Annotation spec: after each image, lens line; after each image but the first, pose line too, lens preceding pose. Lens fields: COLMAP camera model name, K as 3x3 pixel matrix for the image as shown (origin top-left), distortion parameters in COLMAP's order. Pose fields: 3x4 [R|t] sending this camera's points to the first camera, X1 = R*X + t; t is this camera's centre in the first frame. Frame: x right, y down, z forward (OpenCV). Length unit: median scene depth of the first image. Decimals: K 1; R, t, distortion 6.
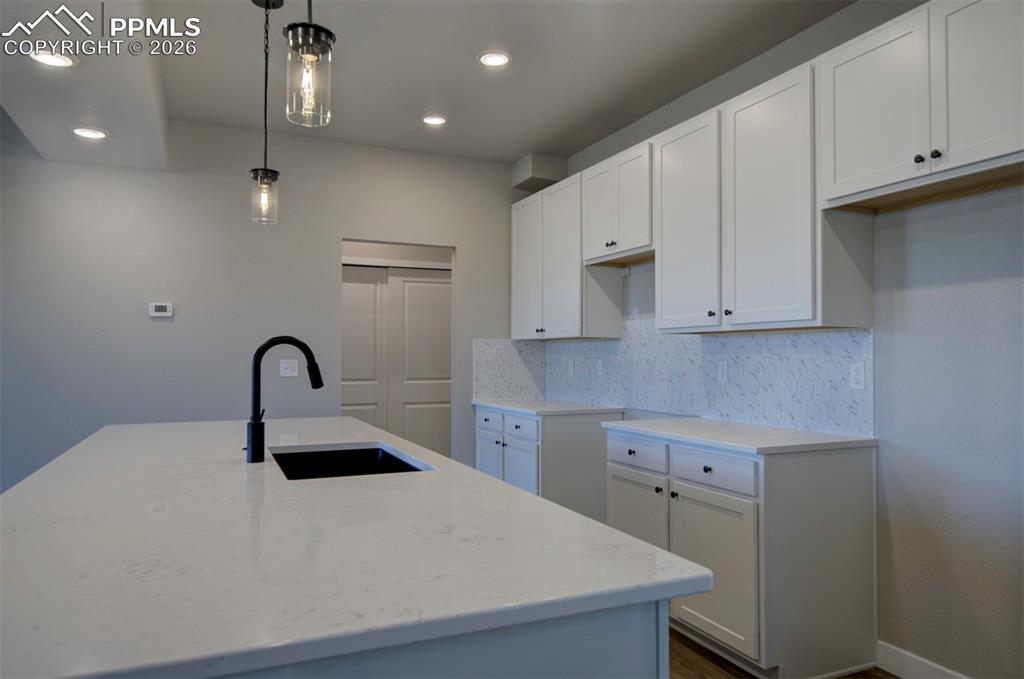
lens RADIAL K [[676.1, 0, 512.0], [0, 676.1, 339.5], [0, 0, 1]] dist [-0.003726, -0.000048]
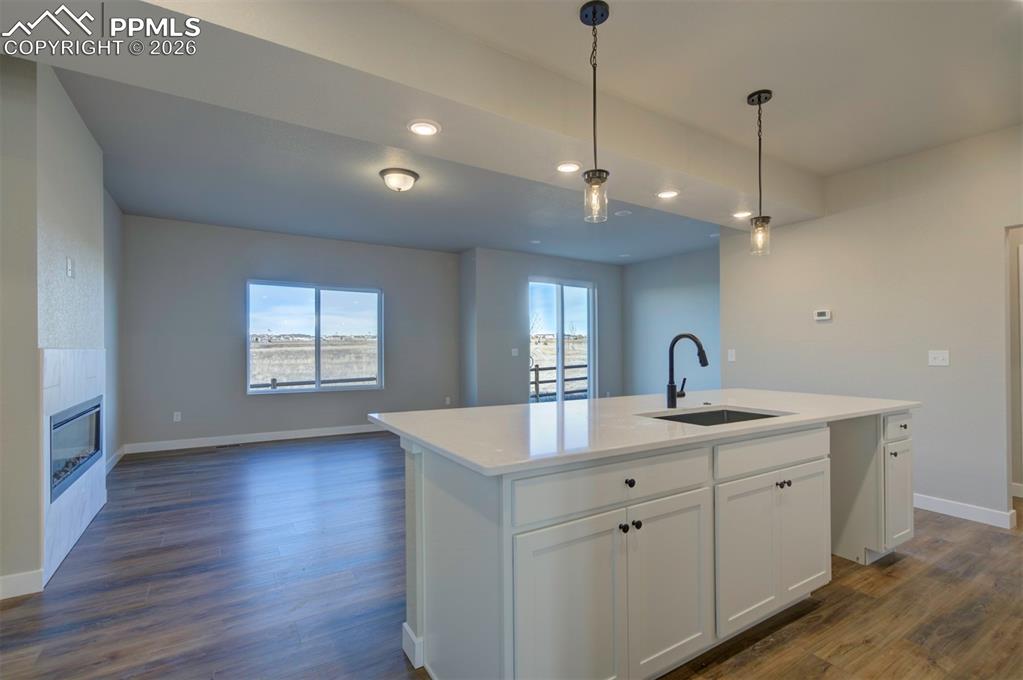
lens RADIAL K [[462.0, 0, 499.2], [0, 462.0, 349.2], [0, 0, 1]] dist [0.000260, -0.000563]
pose [[0.122926, -0.001065, -0.992415, 0.418624], [0.024122, 0.999707, 0.001915, 0.011622], [0.992123, -0.024174, 0.122916, 0.242212]]
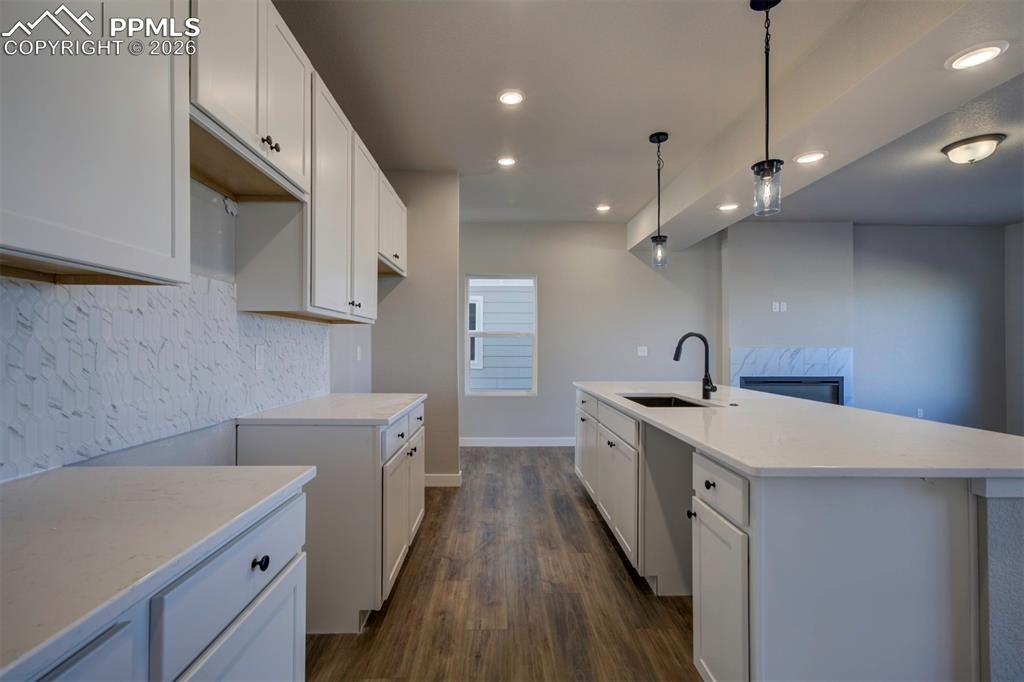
lens RADIAL K [[453.8, 0, 508.6], [0, 453.8, 346.0], [0, 0, 1]] dist [-0.018401, 0.016053]
pose [[-0.922195, -0.000100, 0.386726, -0.204299], [-0.011520, 0.999563, -0.027214, 0.043625], [-0.386554, -0.029552, -0.921793, 1.373470]]
